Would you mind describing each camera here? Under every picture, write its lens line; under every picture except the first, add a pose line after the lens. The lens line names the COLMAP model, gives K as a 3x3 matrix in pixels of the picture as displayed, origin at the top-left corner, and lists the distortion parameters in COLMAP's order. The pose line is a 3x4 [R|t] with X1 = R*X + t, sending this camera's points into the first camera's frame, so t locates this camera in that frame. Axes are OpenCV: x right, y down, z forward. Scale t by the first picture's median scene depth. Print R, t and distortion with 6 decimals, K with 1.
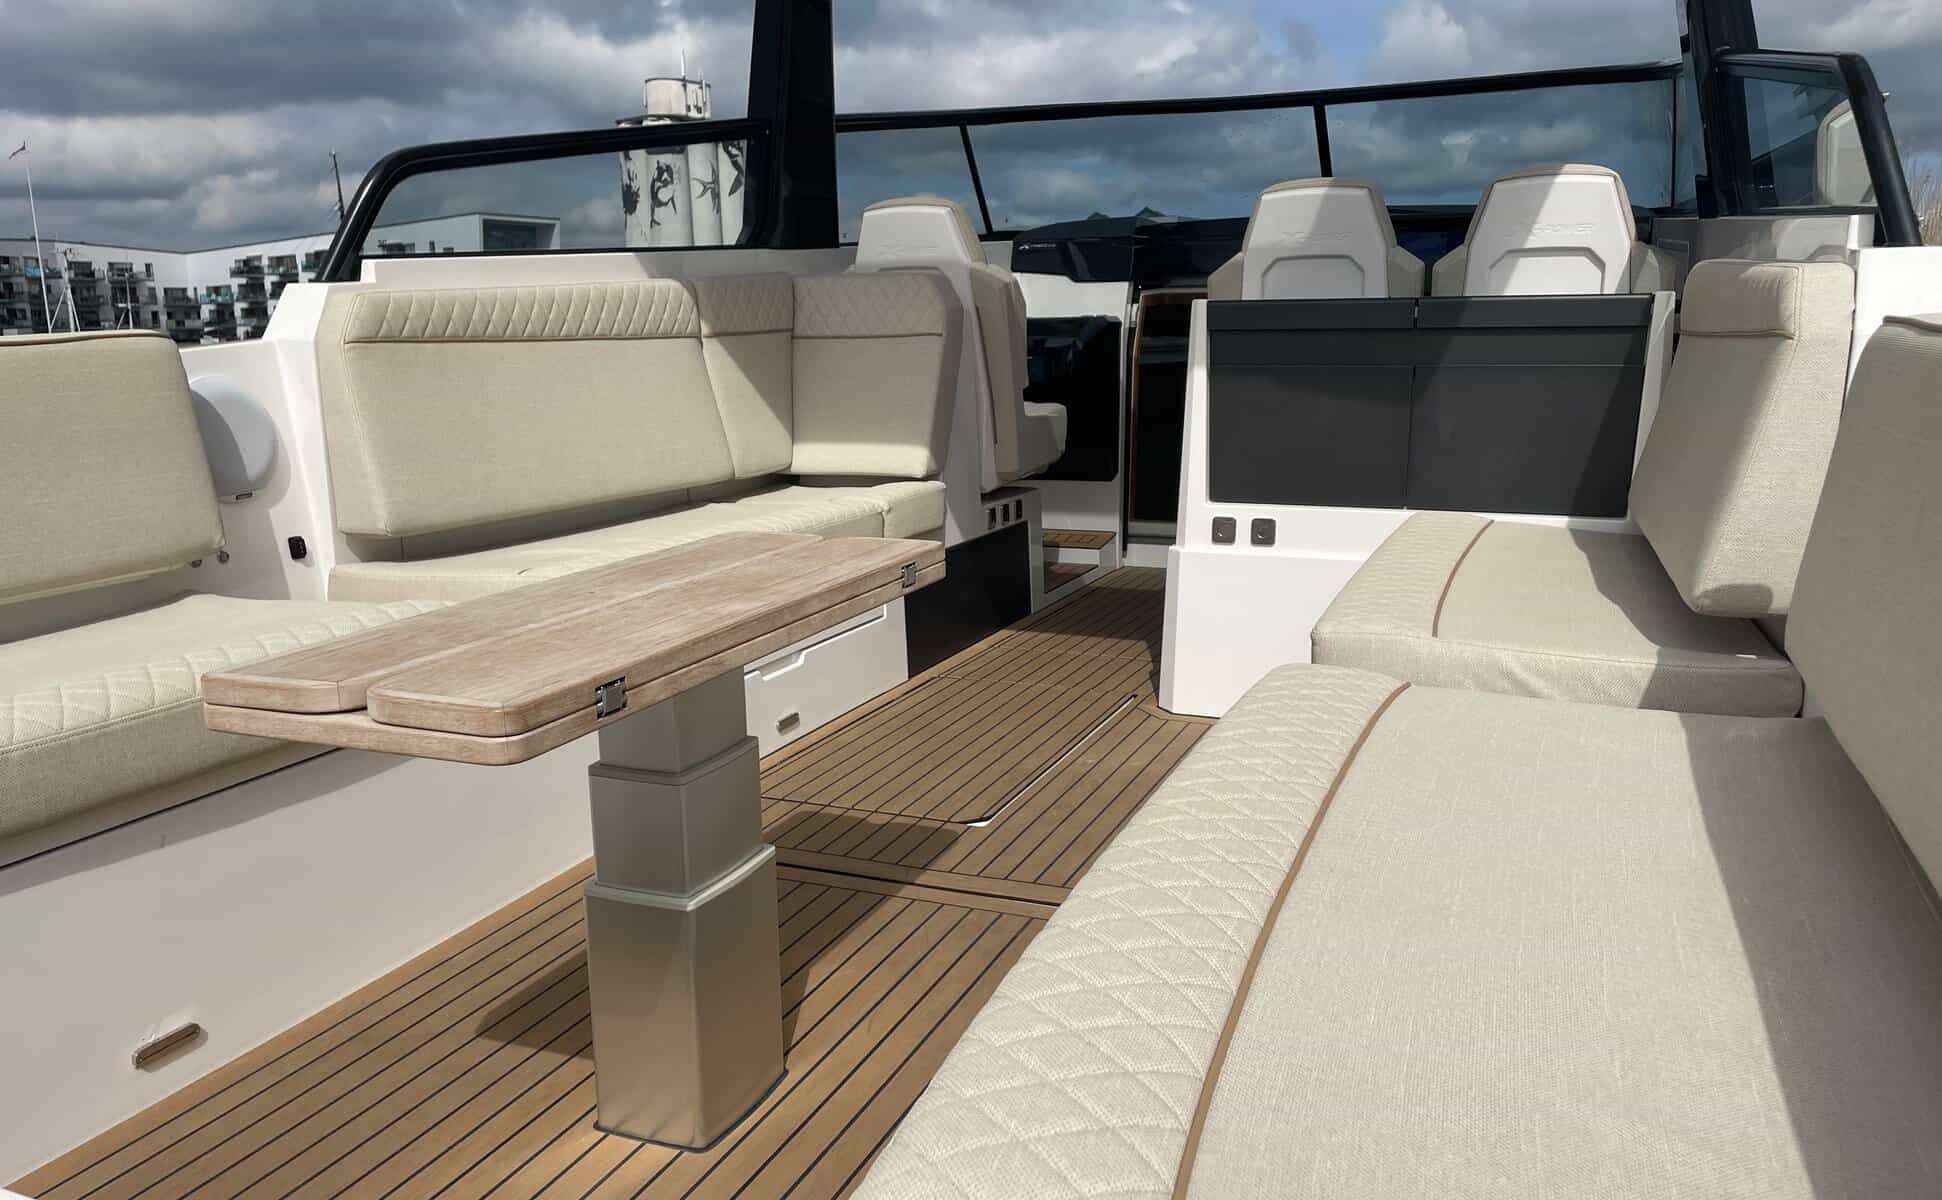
lens RADIAL K [[1456.4, 0, 969.8], [0, 1456.4, 658.5], [0, 0, 1]] dist [0.006564, -0.004404]
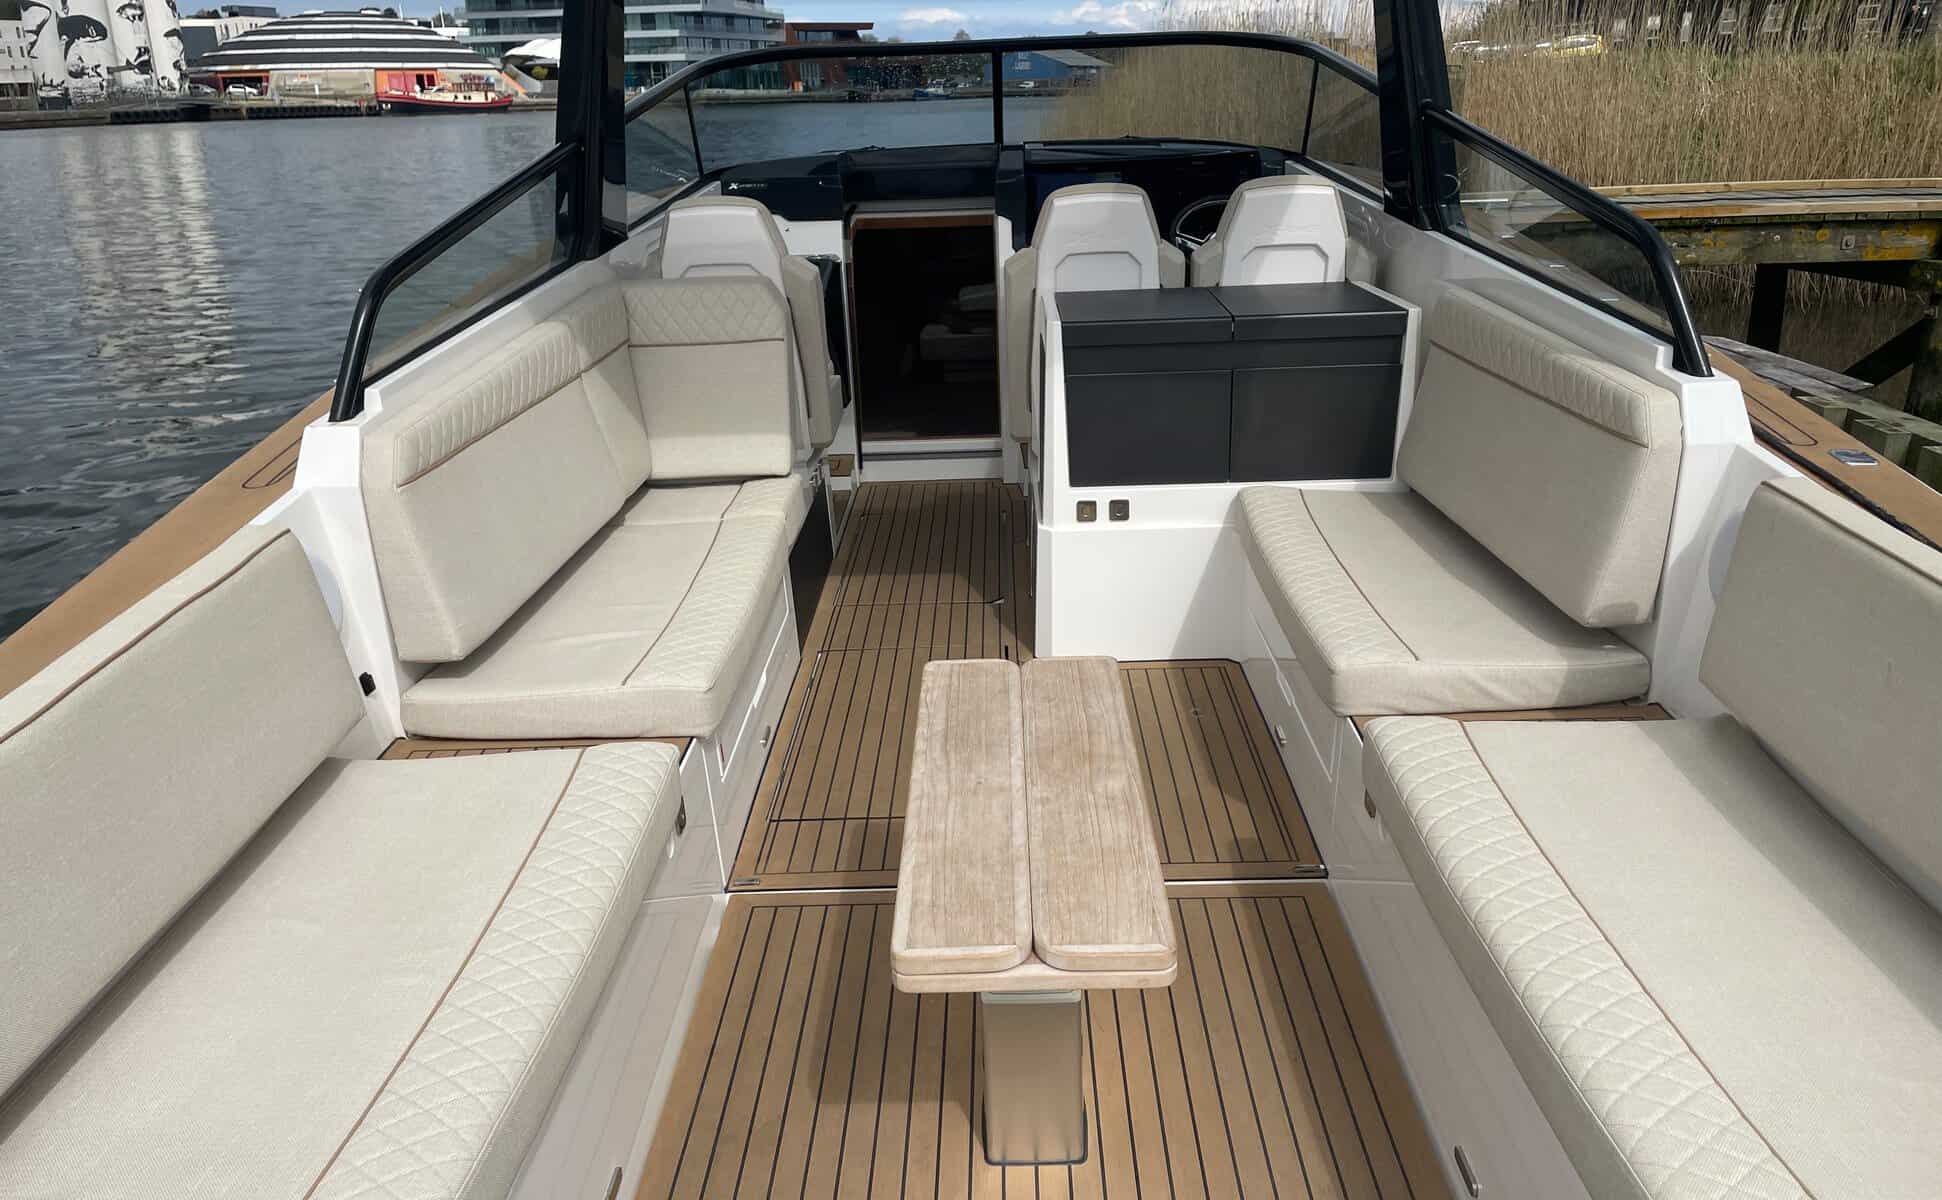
lens RADIAL K [[1443.0, 0, 971.0], [0, 1443.0, 600.0], [0, 0, 1]] dist [0.029721, 0.001807]
pose [[0.931598, -0.147337, 0.332292, -0.322599], [0.110369, 0.985664, 0.127615, -0.178737], [-0.346330, -0.082211, 0.934503, -0.088029]]
